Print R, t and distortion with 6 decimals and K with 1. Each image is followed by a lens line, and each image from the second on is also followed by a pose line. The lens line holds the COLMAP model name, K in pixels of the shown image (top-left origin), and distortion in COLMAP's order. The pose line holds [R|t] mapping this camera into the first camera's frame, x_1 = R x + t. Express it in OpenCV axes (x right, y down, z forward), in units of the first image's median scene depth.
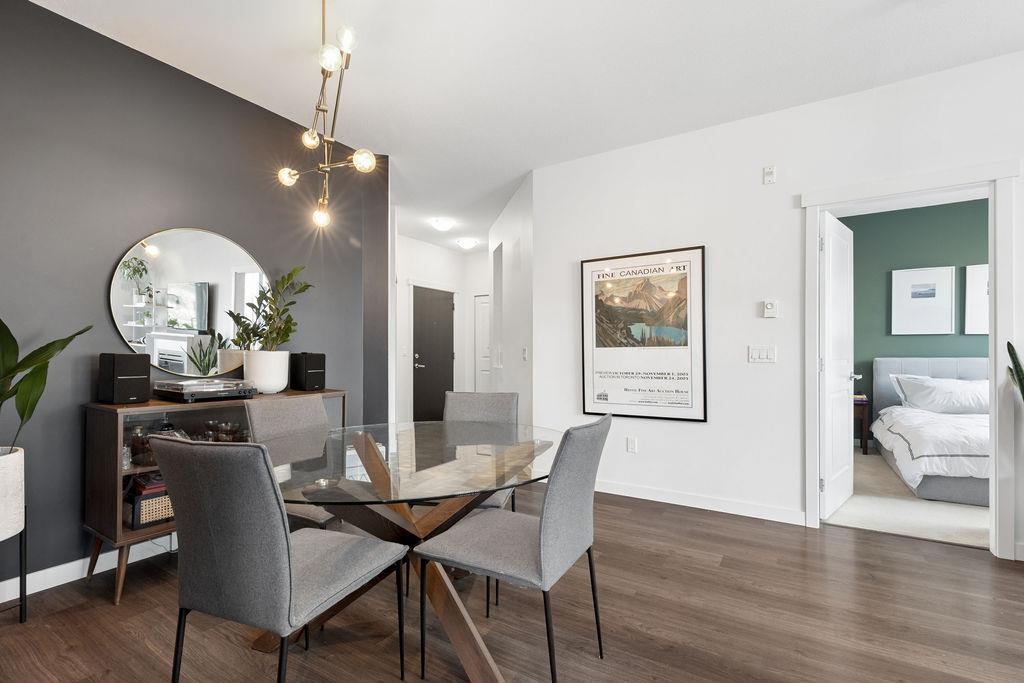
lens RADIAL K [[467.8, 0, 520.7], [0, 467.8, 354.1], [0, 0, 1]] dist [0.007389, 0.000152]
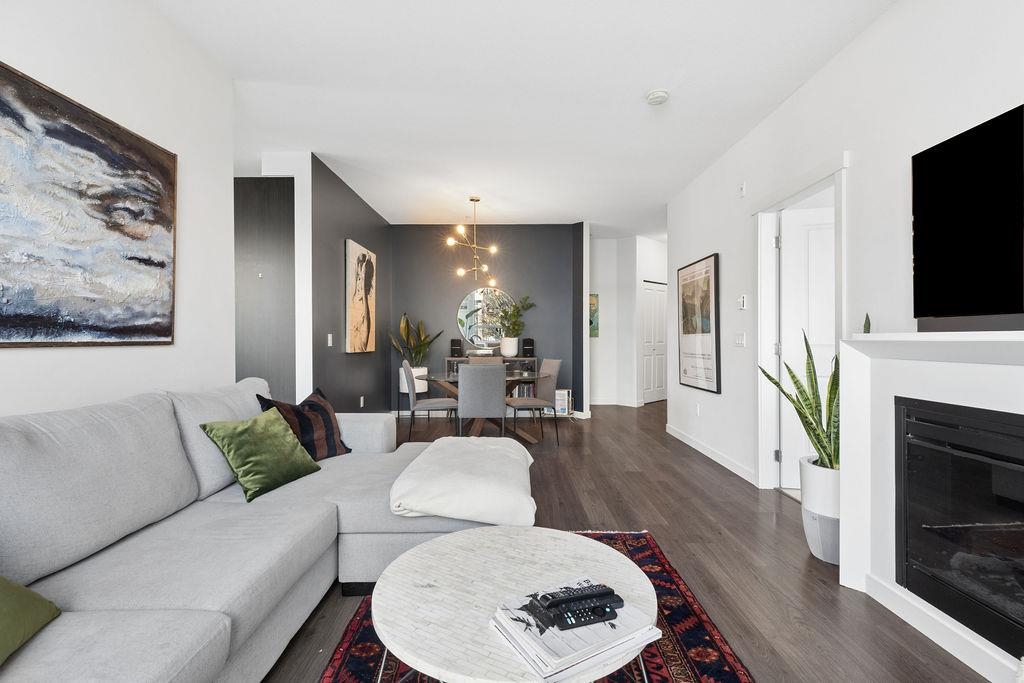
lens RADIAL K [[467.8, 0, 512.8], [0, 467.8, 340.4], [0, 0, 1]] dist [0.007389, 0.000152]
pose [[0.517804, 0.004457, -0.855488, 1.102223], [0.000342, 0.999985, 0.005417, -0.004226], [0.855499, -0.003097, 0.517795, -0.108296]]
